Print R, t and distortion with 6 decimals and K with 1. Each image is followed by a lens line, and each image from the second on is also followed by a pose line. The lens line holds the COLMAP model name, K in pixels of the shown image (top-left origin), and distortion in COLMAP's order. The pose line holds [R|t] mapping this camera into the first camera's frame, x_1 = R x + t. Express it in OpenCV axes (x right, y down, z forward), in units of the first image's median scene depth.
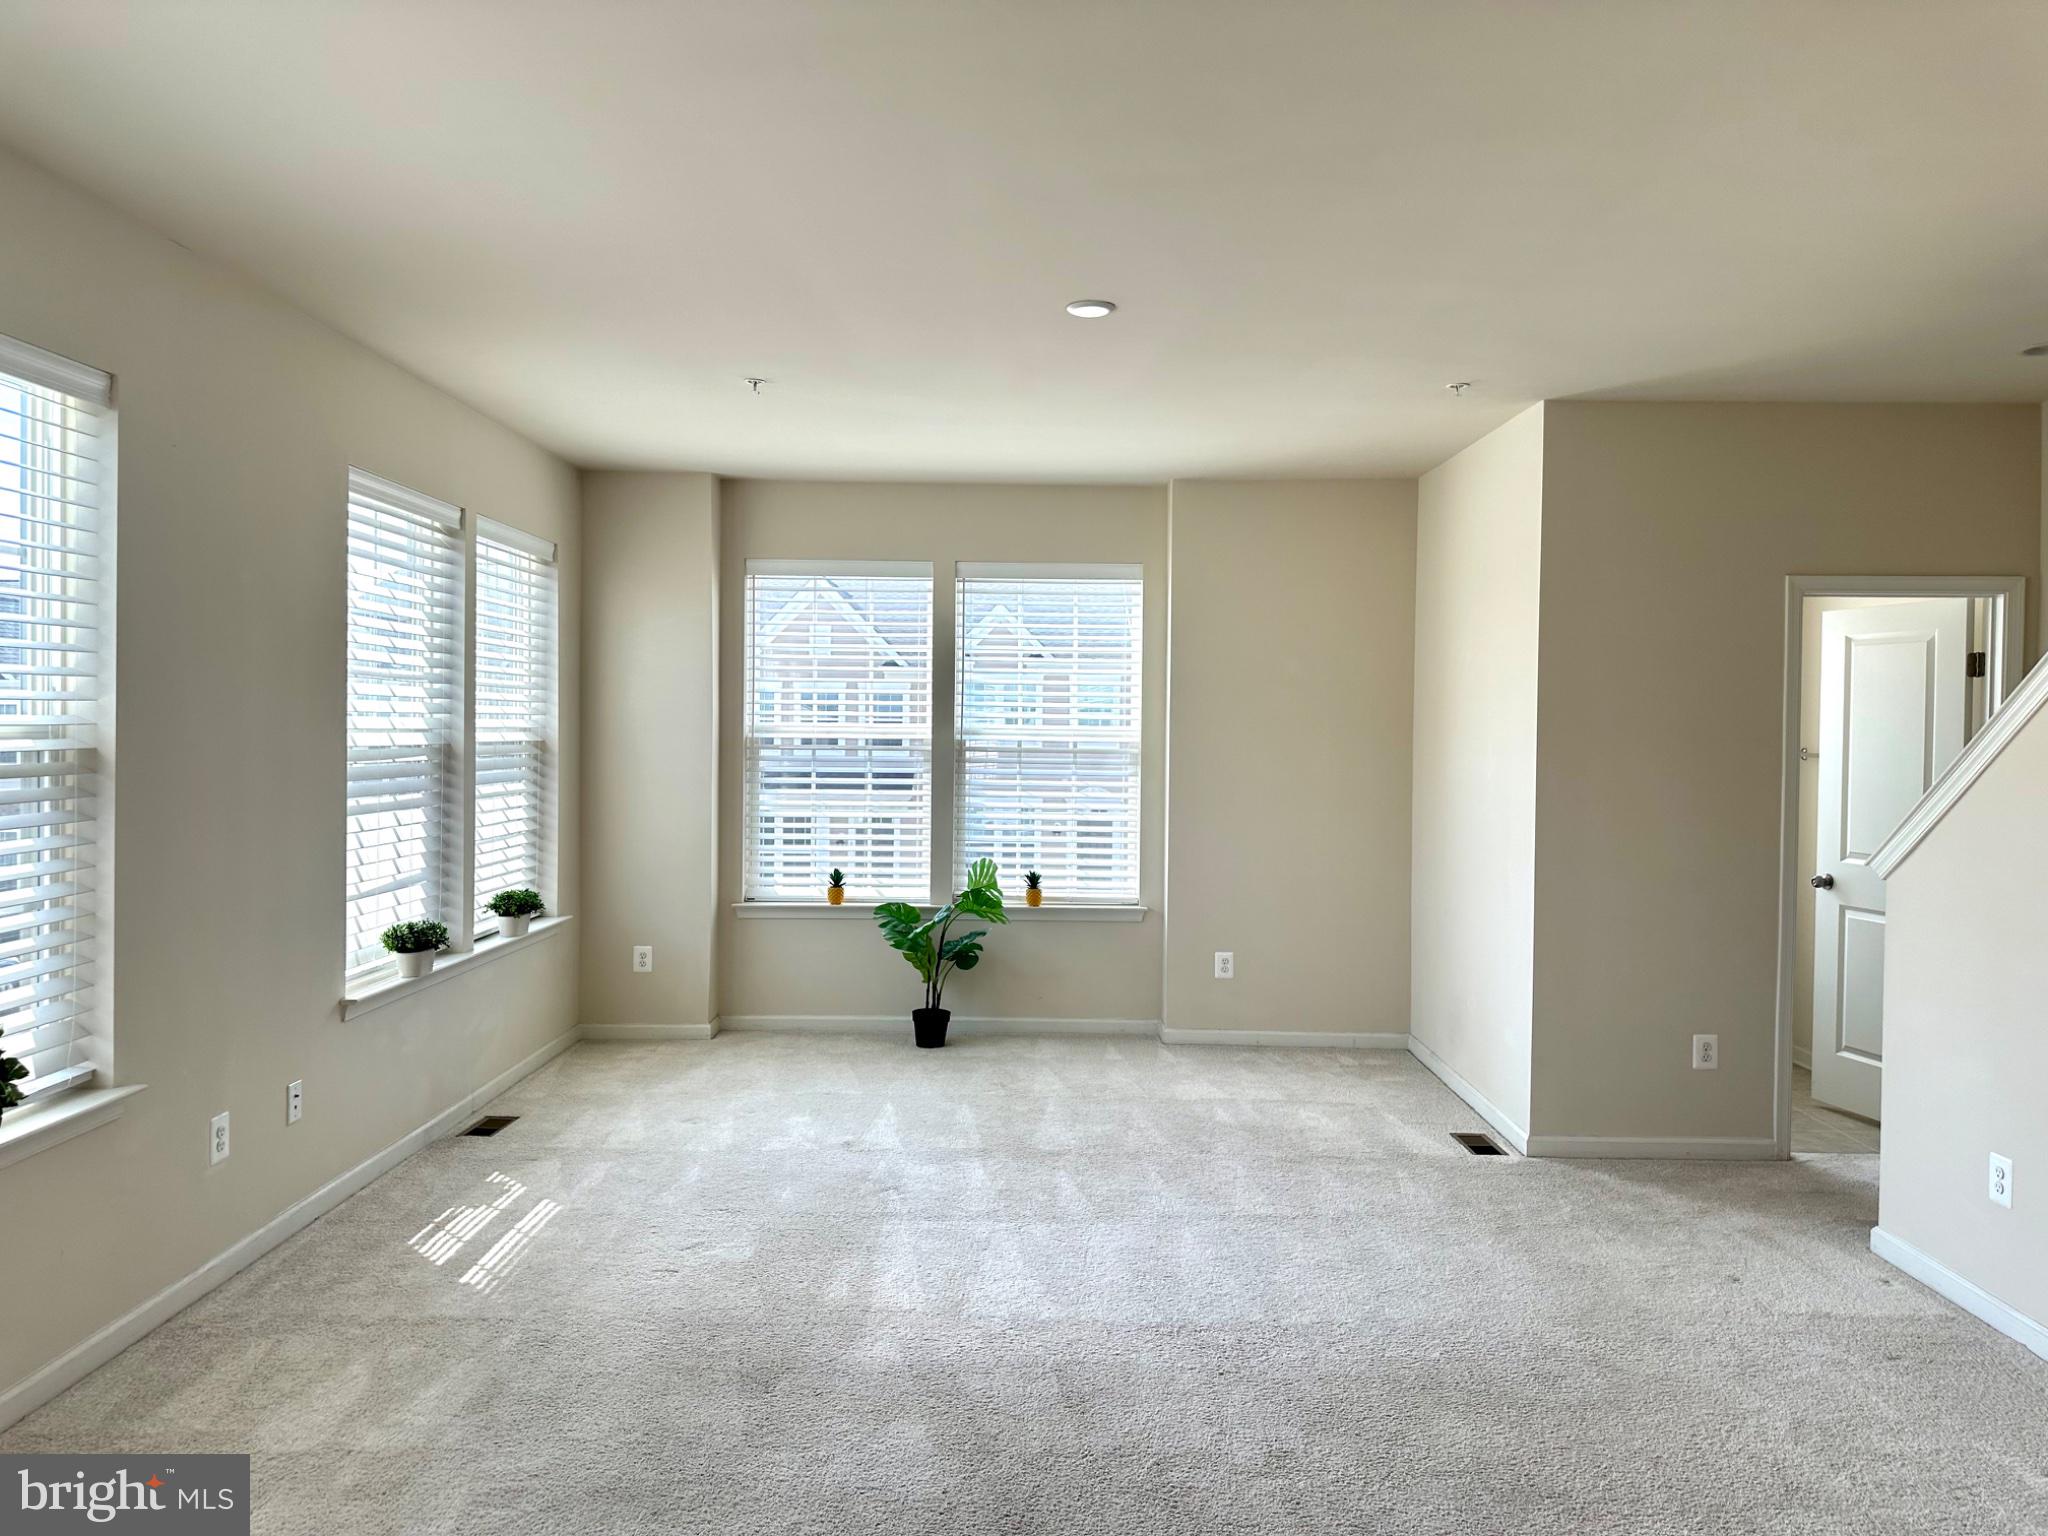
lens RADIAL K [[1441.0, 0, 1012.5], [0, 1441.0, 754.8], [0, 0, 1]] dist [0.164467, -0.301740]
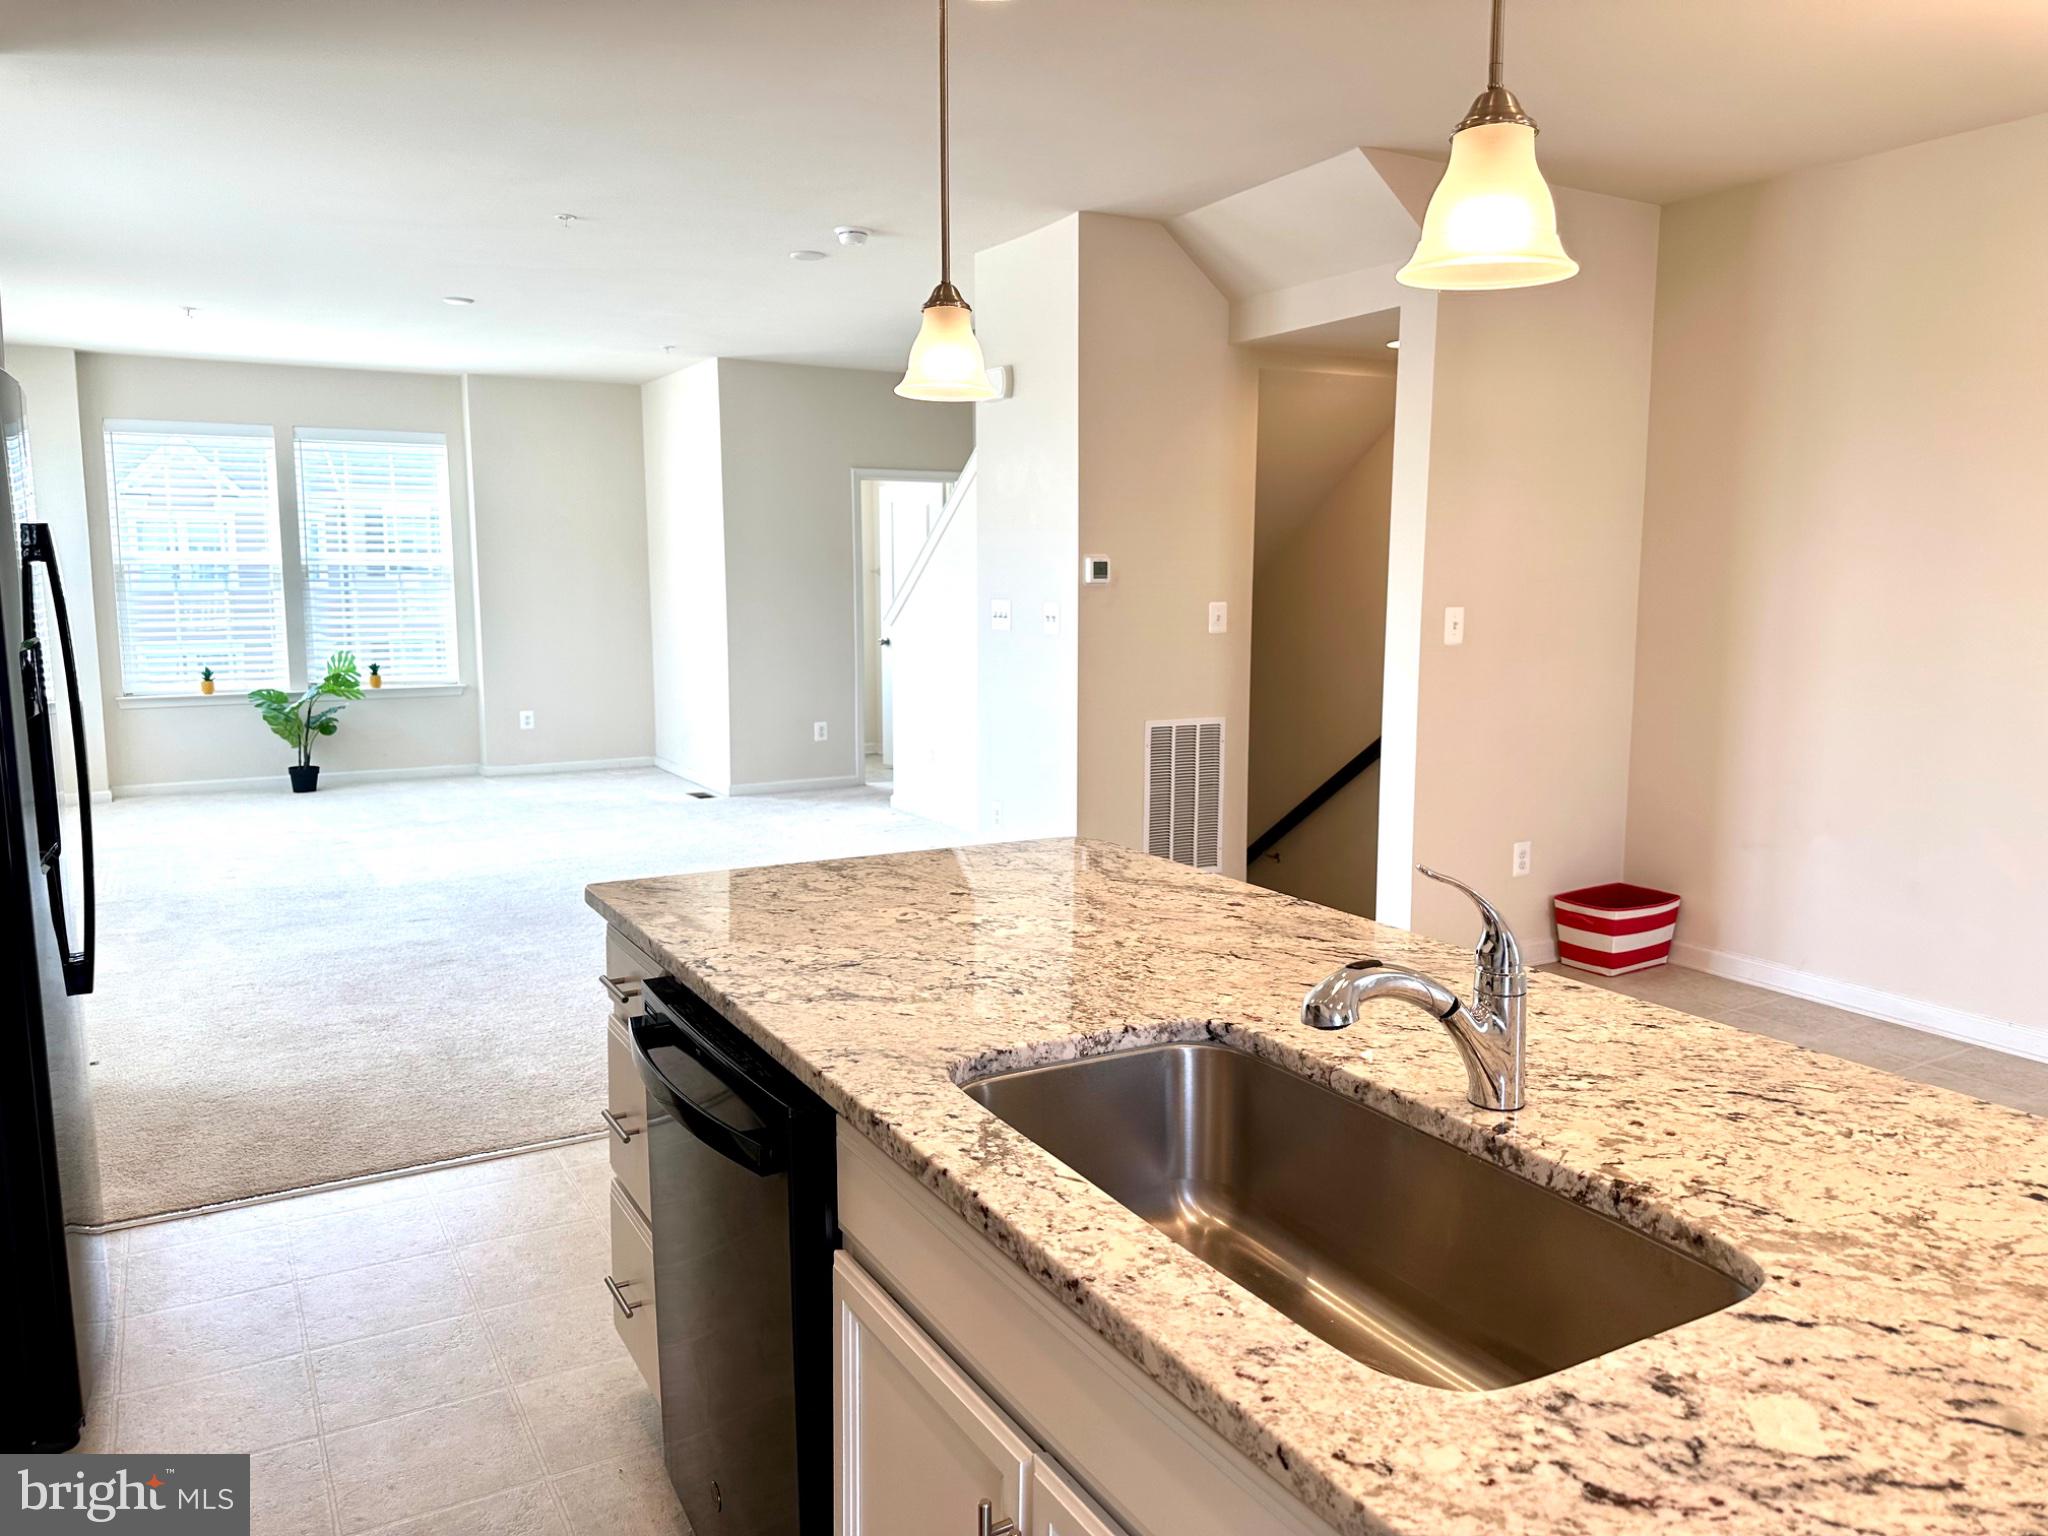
lens RADIAL K [[1441.0, 0, 1012.5], [0, 1441.0, 754.8], [0, 0, 1]] dist [0.164467, -0.301740]
pose [[0.862852, -0.077998, 0.499403, -0.168742], [0.018919, 0.992314, 0.122293, 0.010154], [-0.505103, -0.096073, 0.857695, -0.503057]]
